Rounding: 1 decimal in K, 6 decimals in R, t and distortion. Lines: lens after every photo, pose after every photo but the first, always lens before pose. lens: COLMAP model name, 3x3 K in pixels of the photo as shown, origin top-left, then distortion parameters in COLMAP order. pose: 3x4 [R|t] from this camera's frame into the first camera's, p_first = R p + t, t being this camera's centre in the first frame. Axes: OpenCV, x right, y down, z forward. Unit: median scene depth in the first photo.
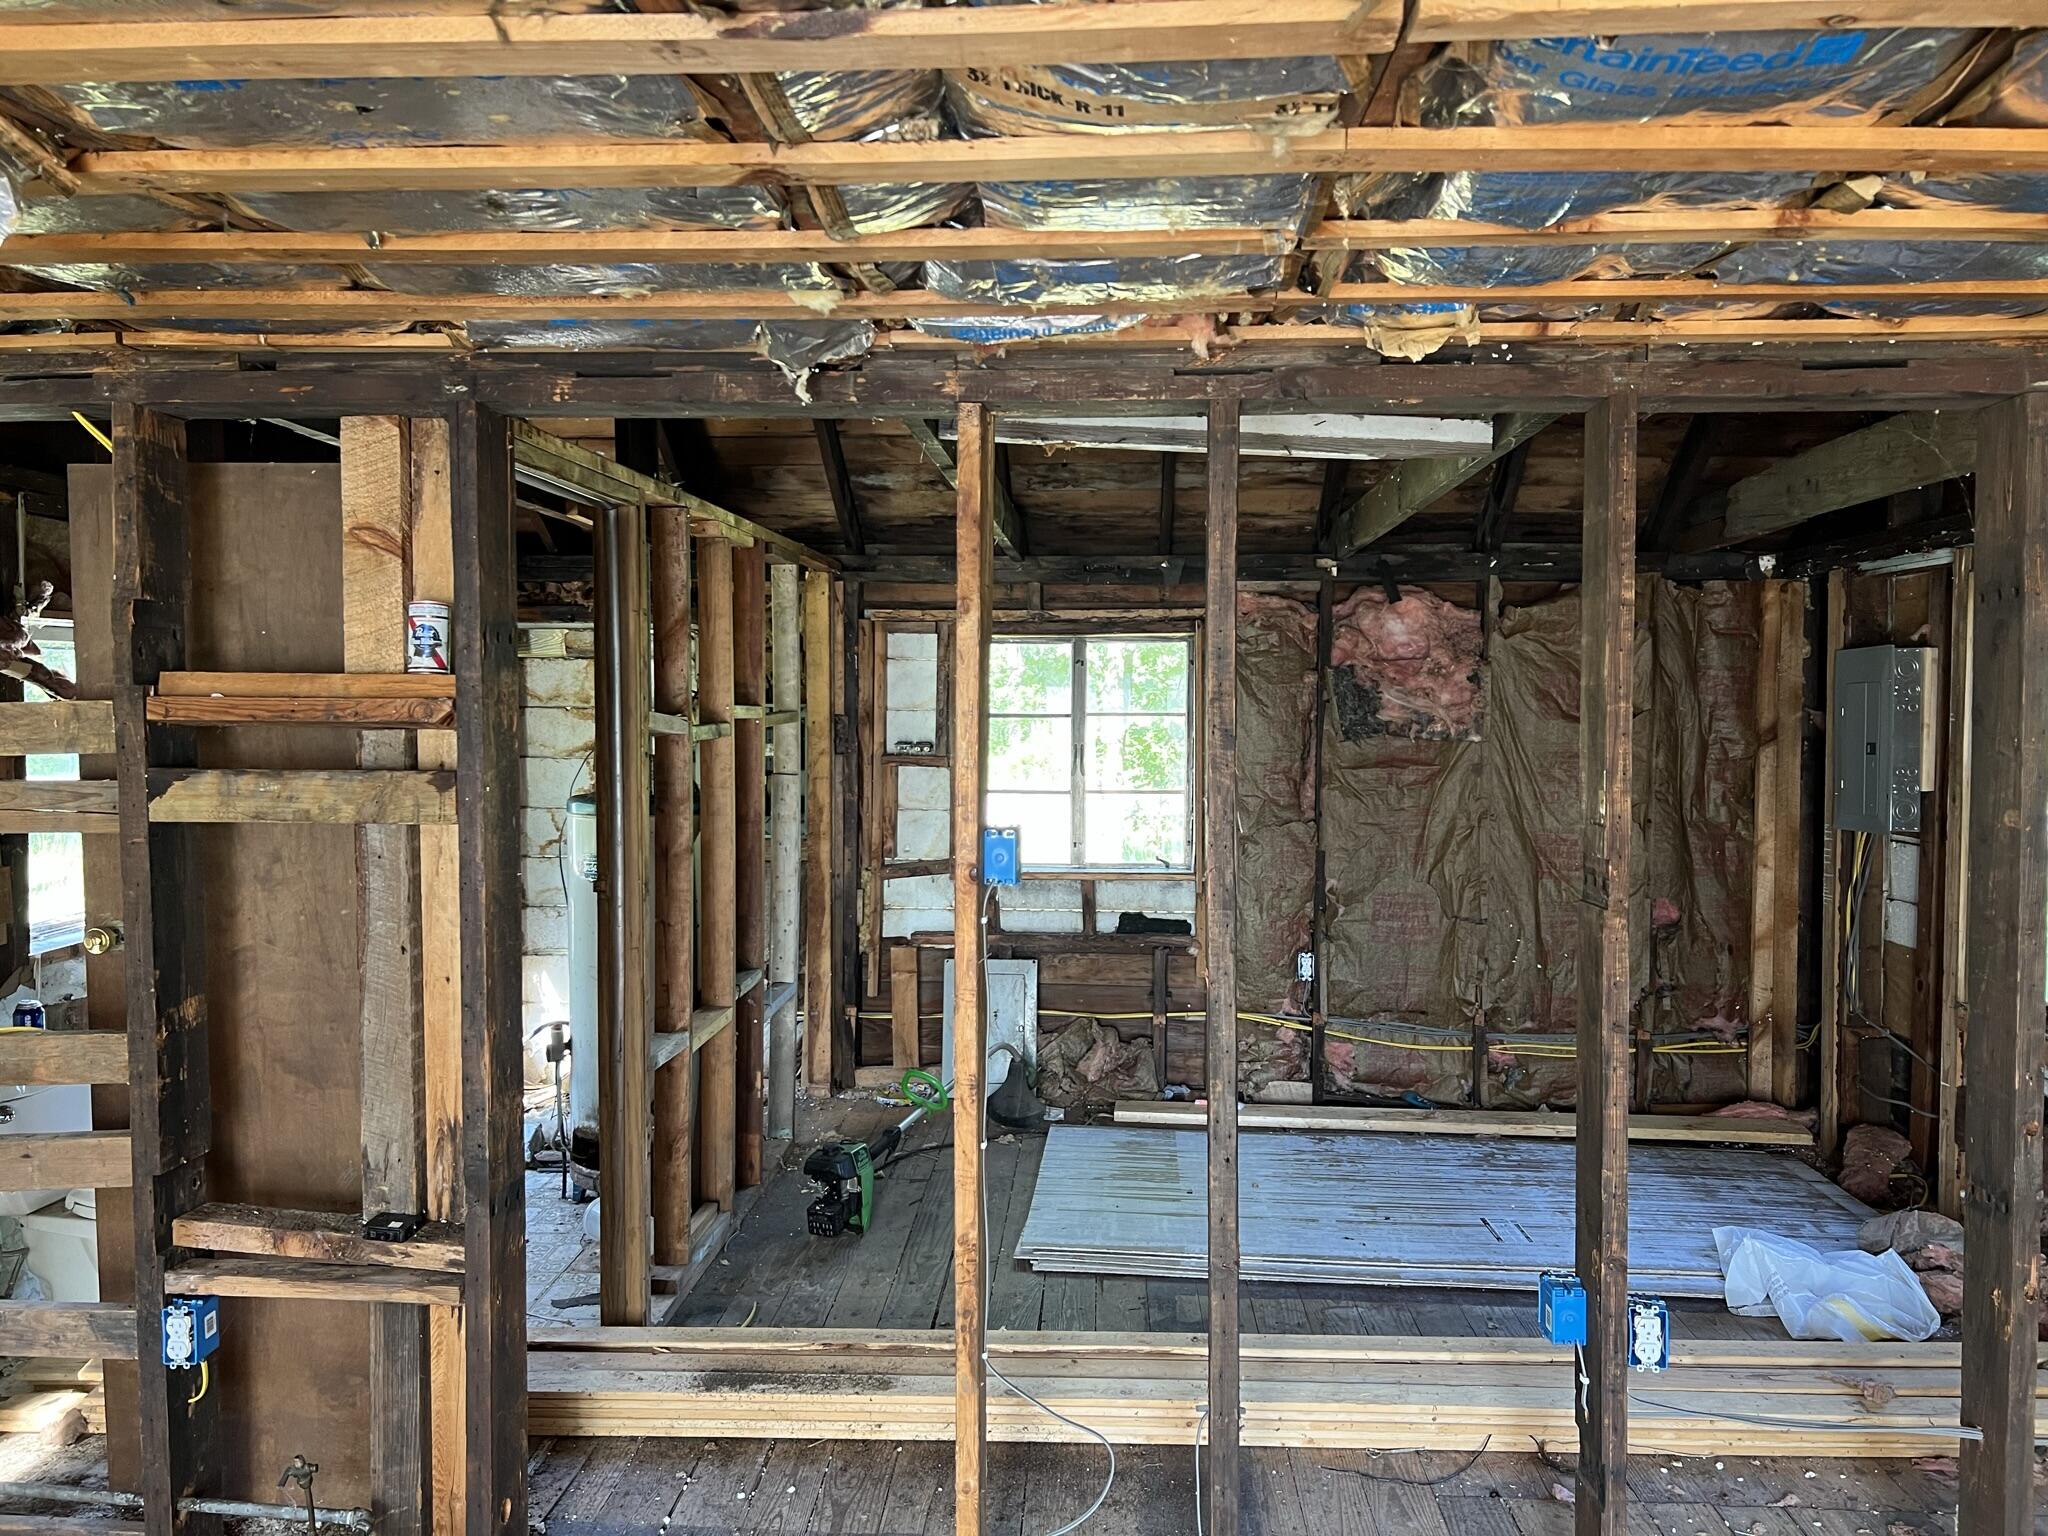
lens RADIAL K [[1528.4, 0, 1022.5], [0, 1528.4, 783.5], [0, 0, 1]] dist [0.040185, -0.033247]
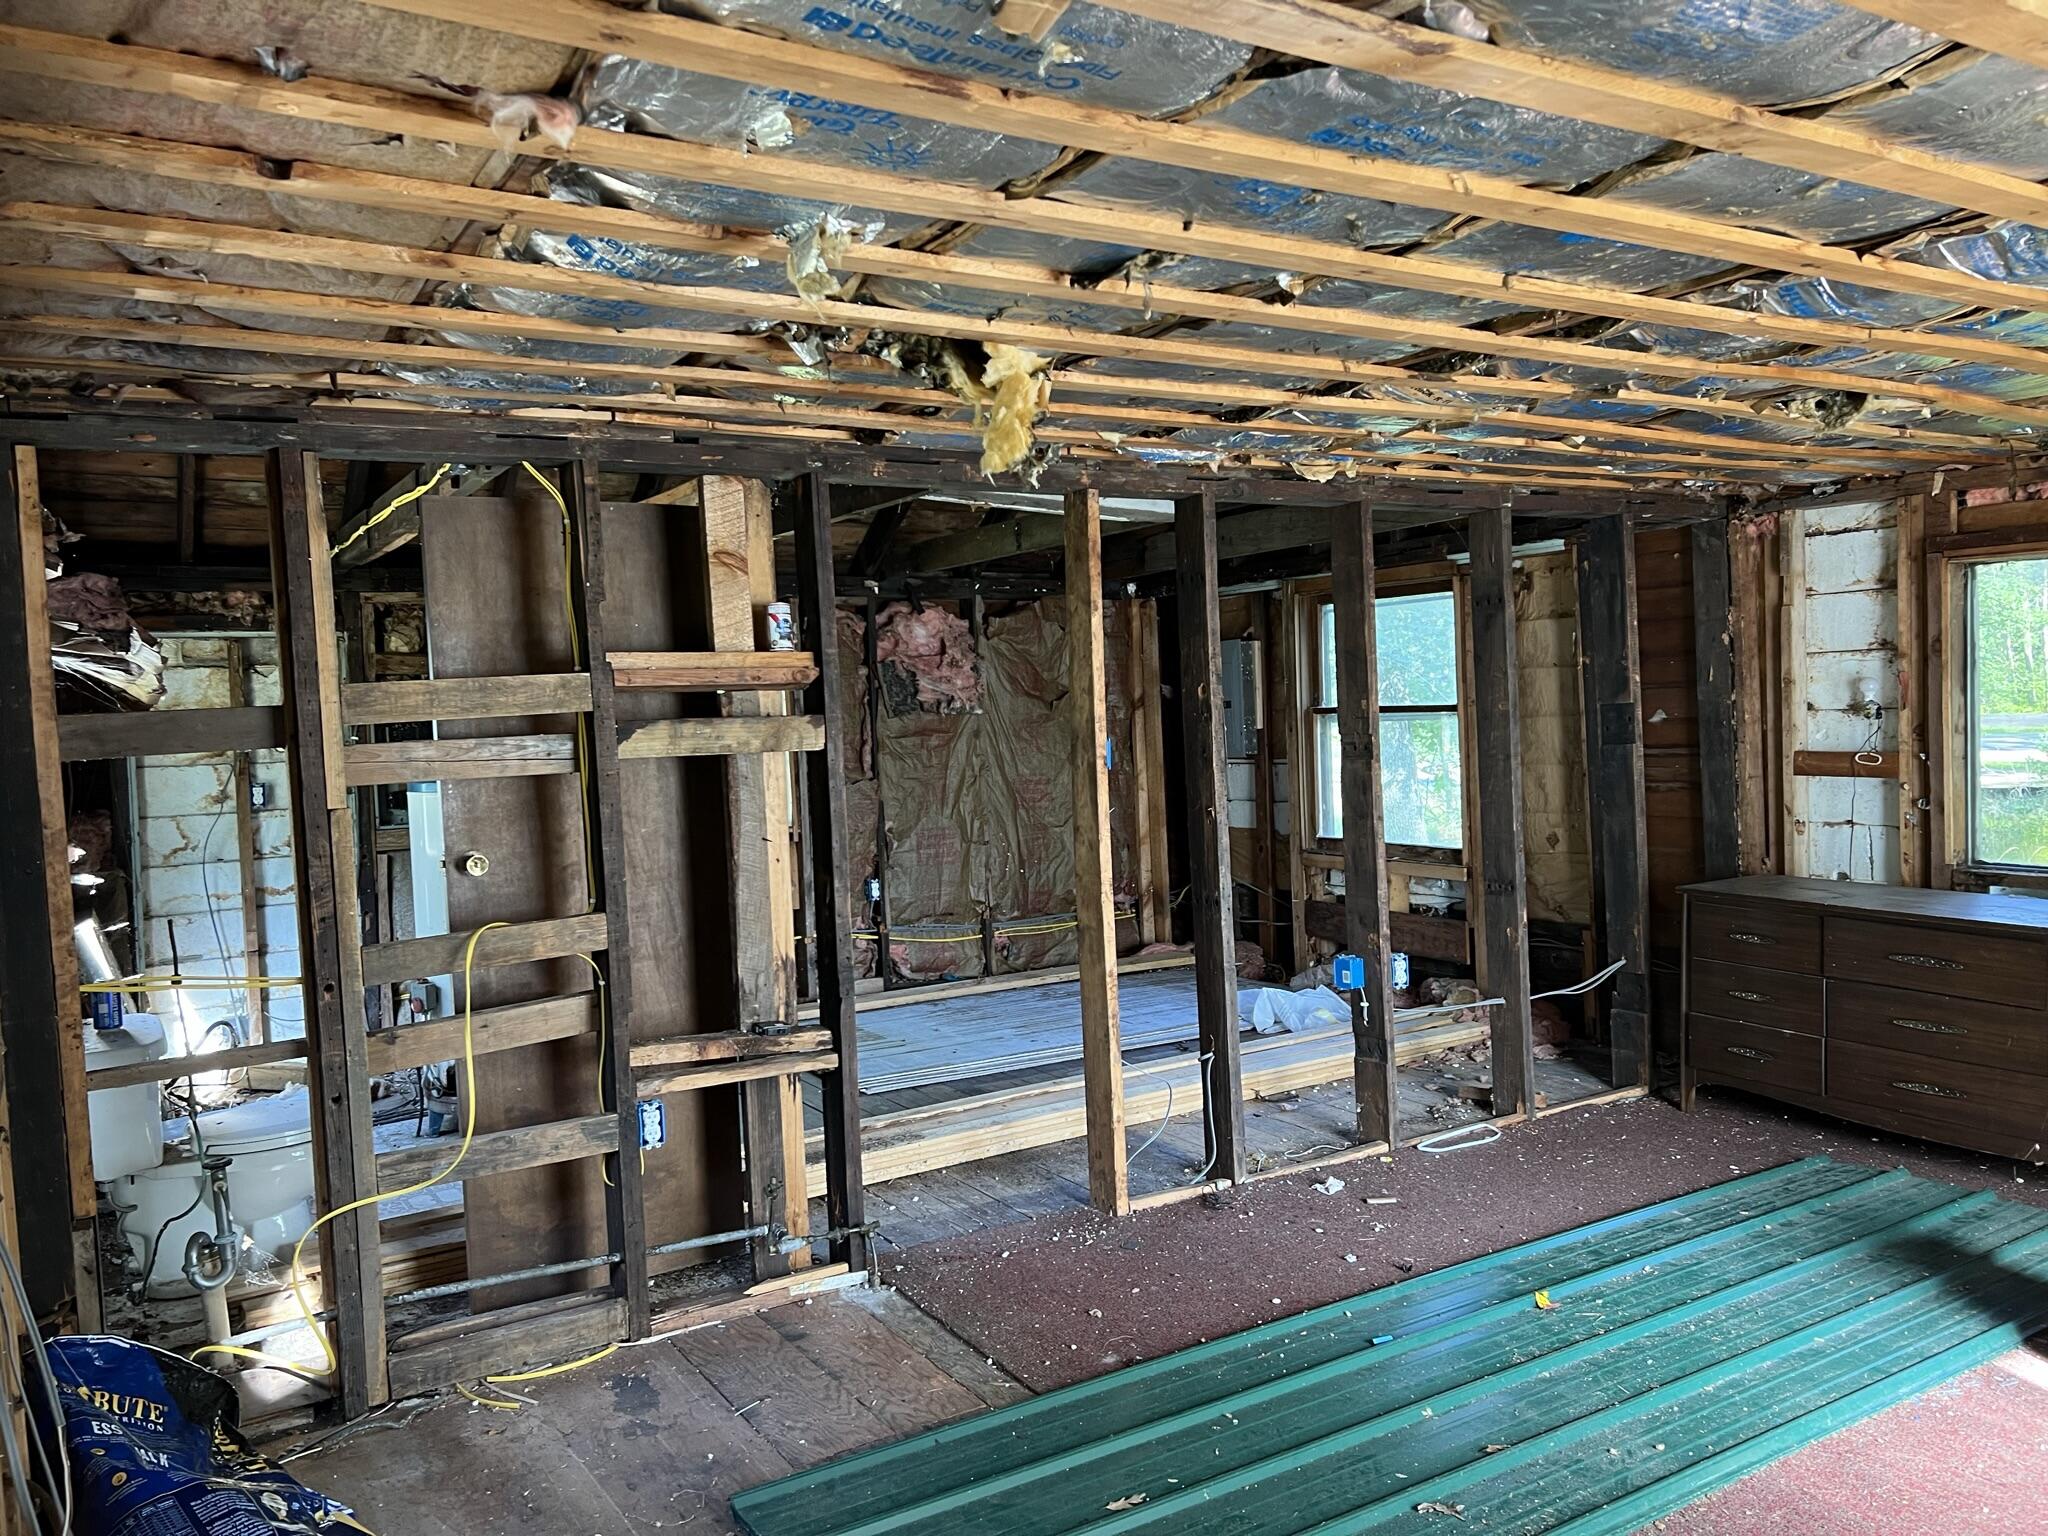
lens RADIAL K [[1528.4, 0, 979.1], [0, 1528.4, 785.6], [0, 0, 1]] dist [0.040185, -0.033247]
pose [[0.828523, -0.061621, 0.556555, -0.482916], [0.069166, 0.997577, 0.007485, 0.027539], [-0.555667, 0.032293, 0.830777, -0.152108]]
